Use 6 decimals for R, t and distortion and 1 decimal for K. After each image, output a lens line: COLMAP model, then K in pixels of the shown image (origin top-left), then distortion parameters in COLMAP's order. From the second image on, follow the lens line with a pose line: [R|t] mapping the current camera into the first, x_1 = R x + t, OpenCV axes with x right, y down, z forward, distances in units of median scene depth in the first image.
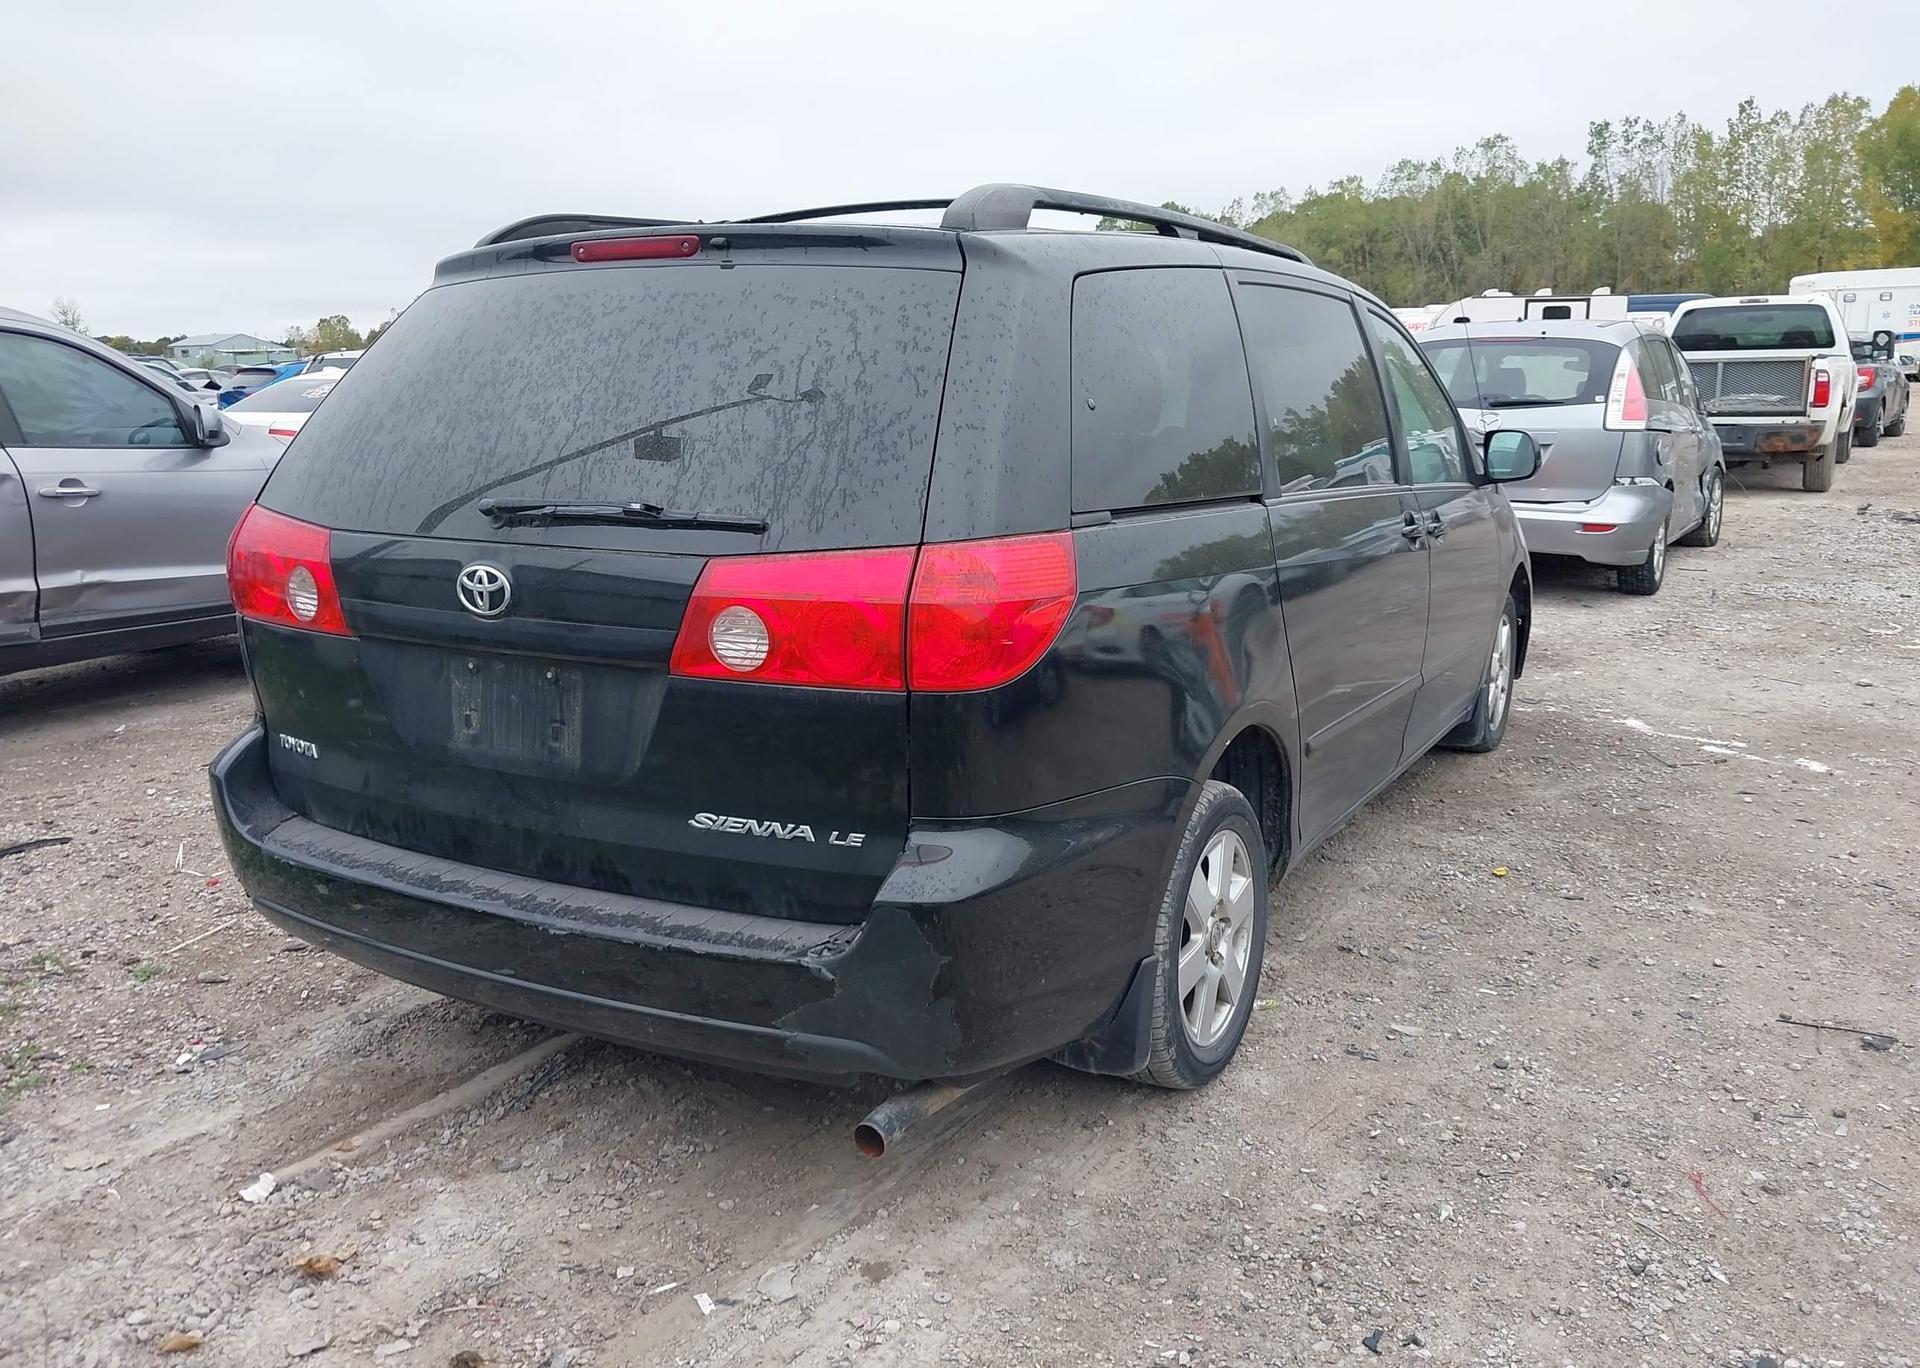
lens RADIAL K [[1537.0, 0, 974.1], [0, 1537.0, 698.9], [0, 0, 1]] dist [0.001480, -0.005158]
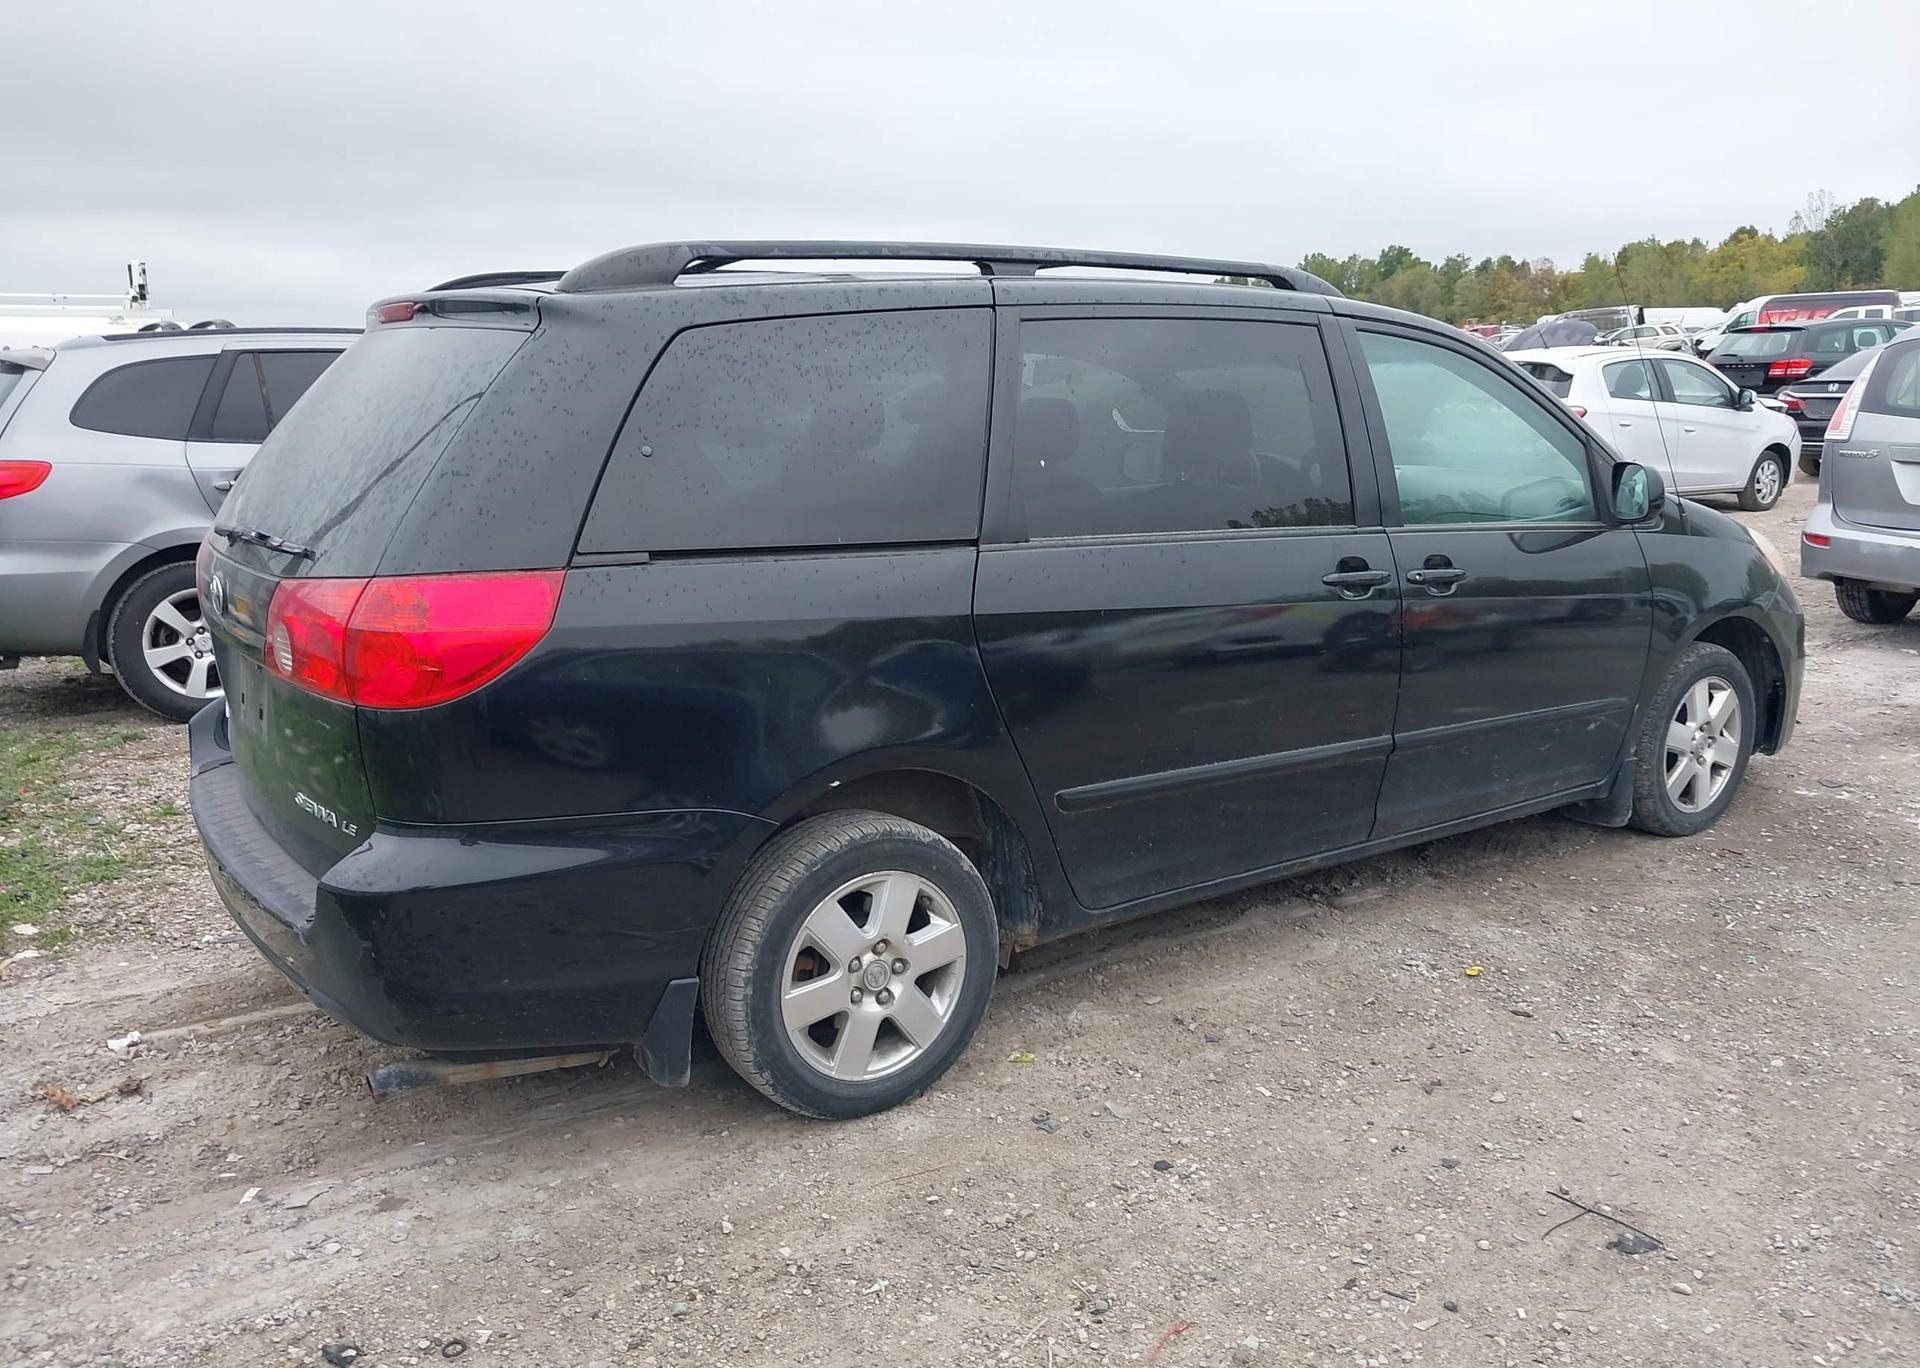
lens RADIAL K [[1545.8, 0, 973.4], [0, 1545.8, 681.3], [0, 0, 1]] dist [0.001183, -0.008448]
pose [[0.891273, 0.078945, -0.446543, 0.687822], [-0.080691, 0.996624, 0.015141, -0.060469], [0.446231, 0.022537, 0.894634, 0.127887]]
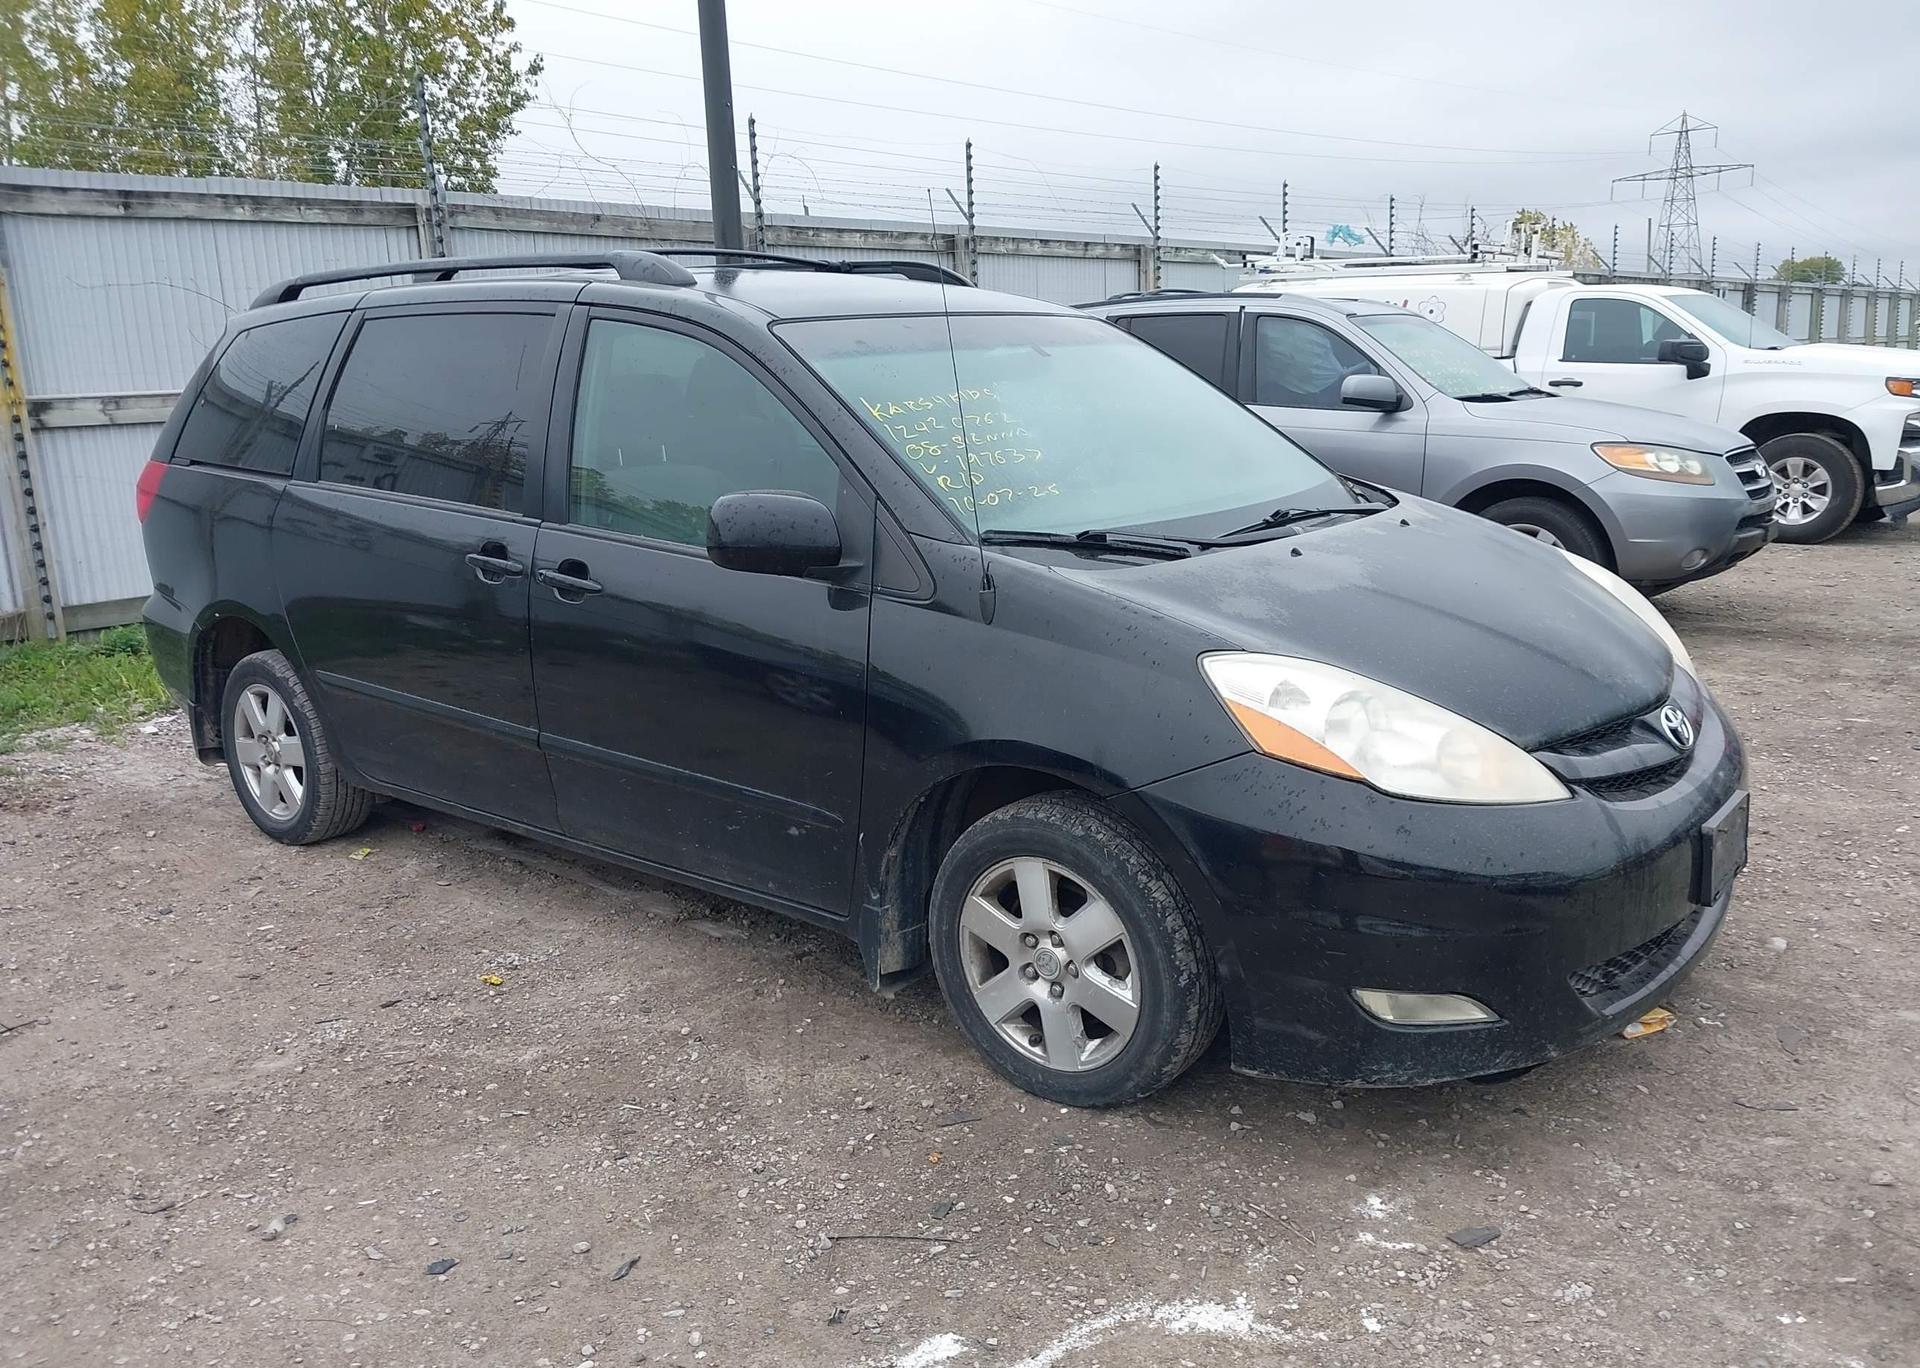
lens RADIAL K [[1537.0, 0, 974.1], [0, 1537.0, 698.9], [0, 0, 1]] dist [0.001480, -0.005158]
pose [[-0.167358, 0.231656, -0.958294, 1.592645], [-0.183595, 0.947677, 0.261153, -0.454417], [0.968651, 0.219644, -0.116070, 1.960353]]
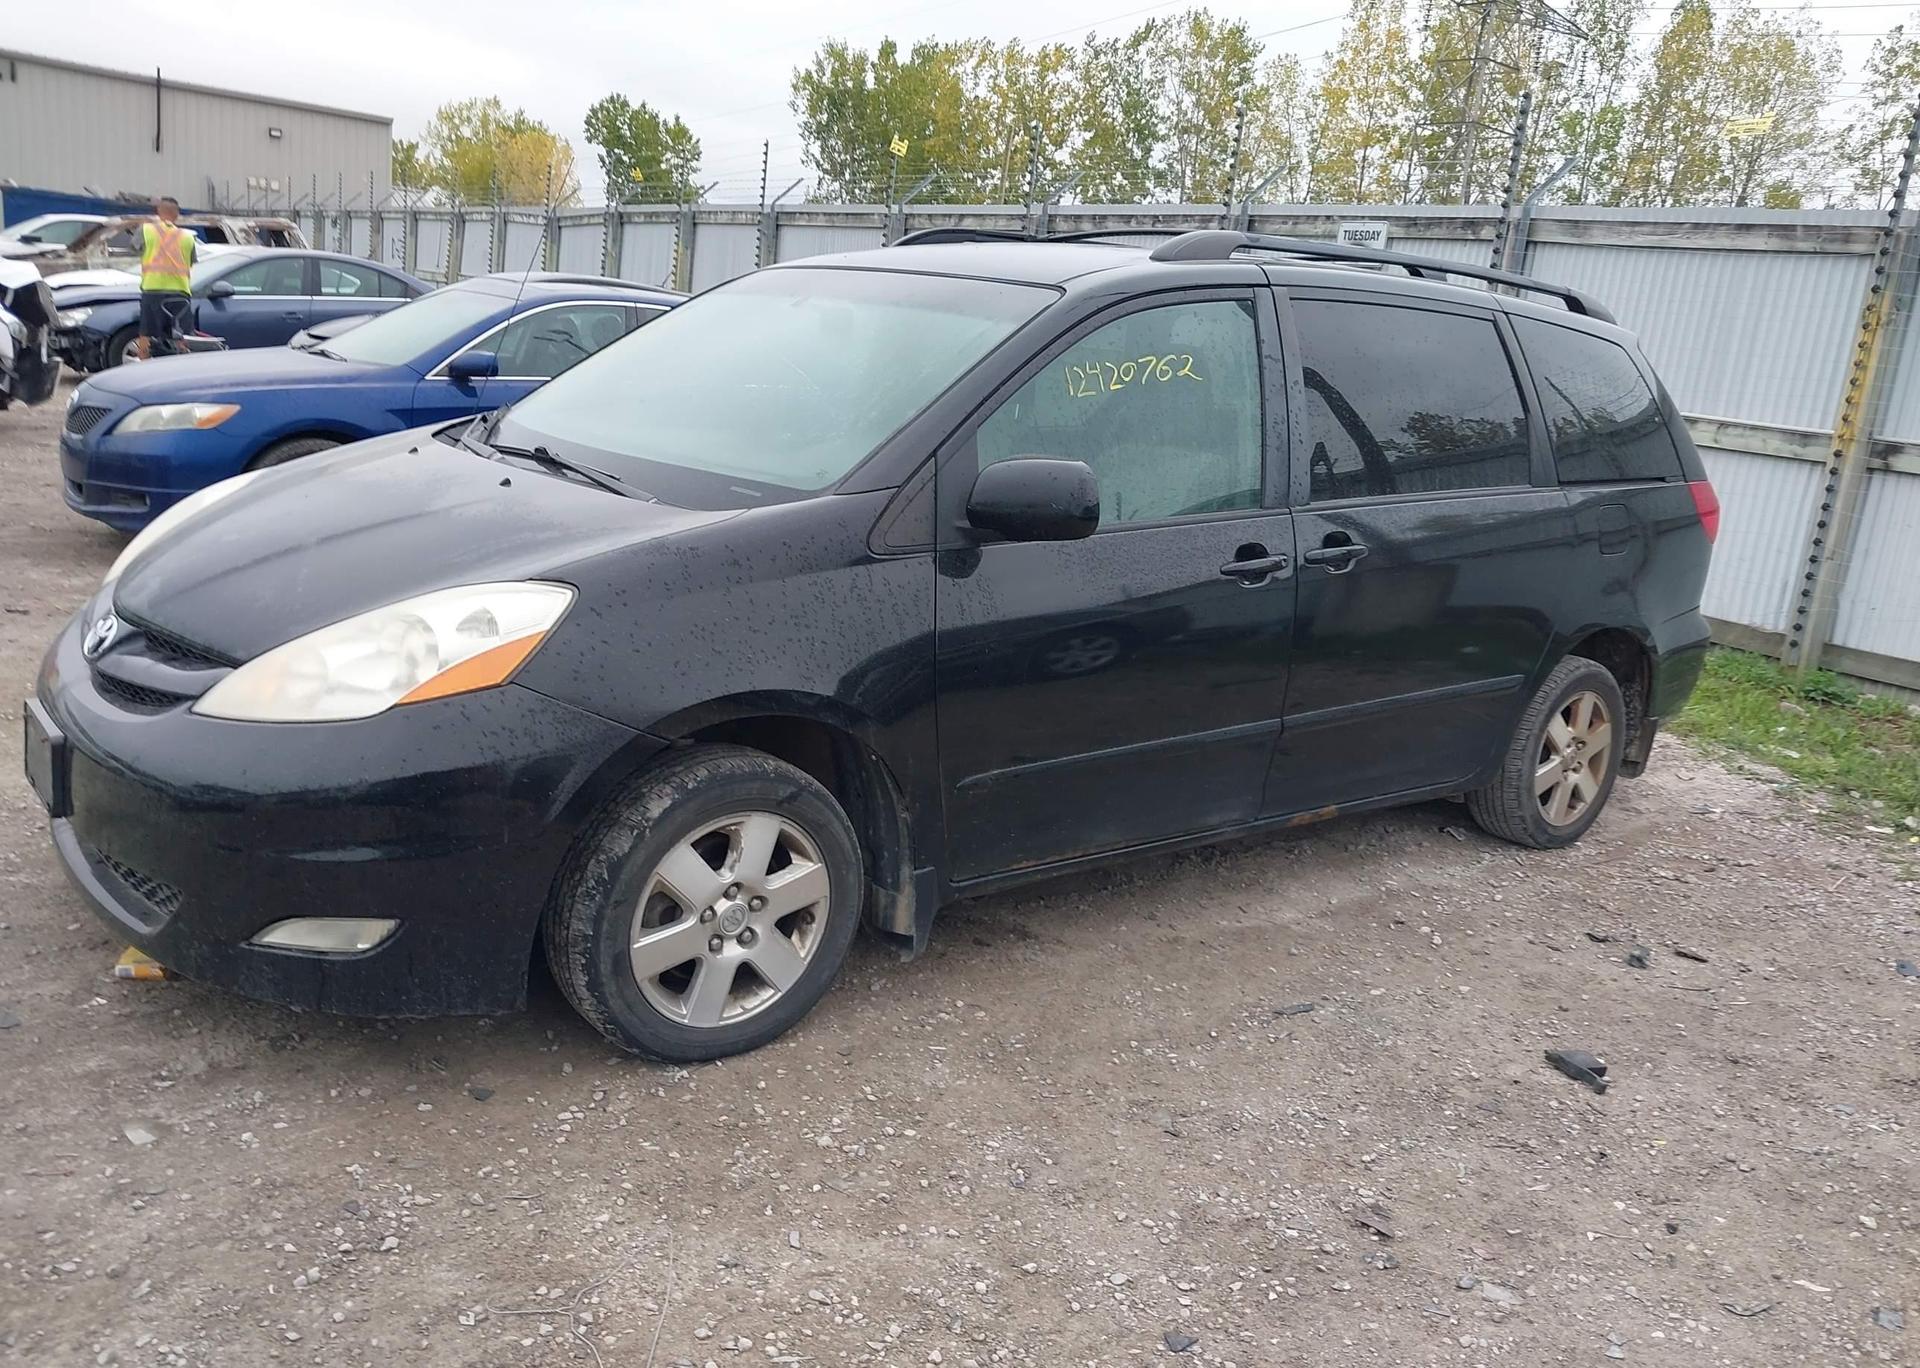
lens RADIAL K [[1523.0, 0, 973.9], [0, 1523.0, 682.7], [0, 0, 1]] dist [0.000582, -0.007715]
pose [[-0.919706, -0.165875, 0.355846, -0.328253], [-0.005504, 0.911724, 0.410767, -0.638735], [-0.392569, 0.375827, -0.839431, 2.925861]]
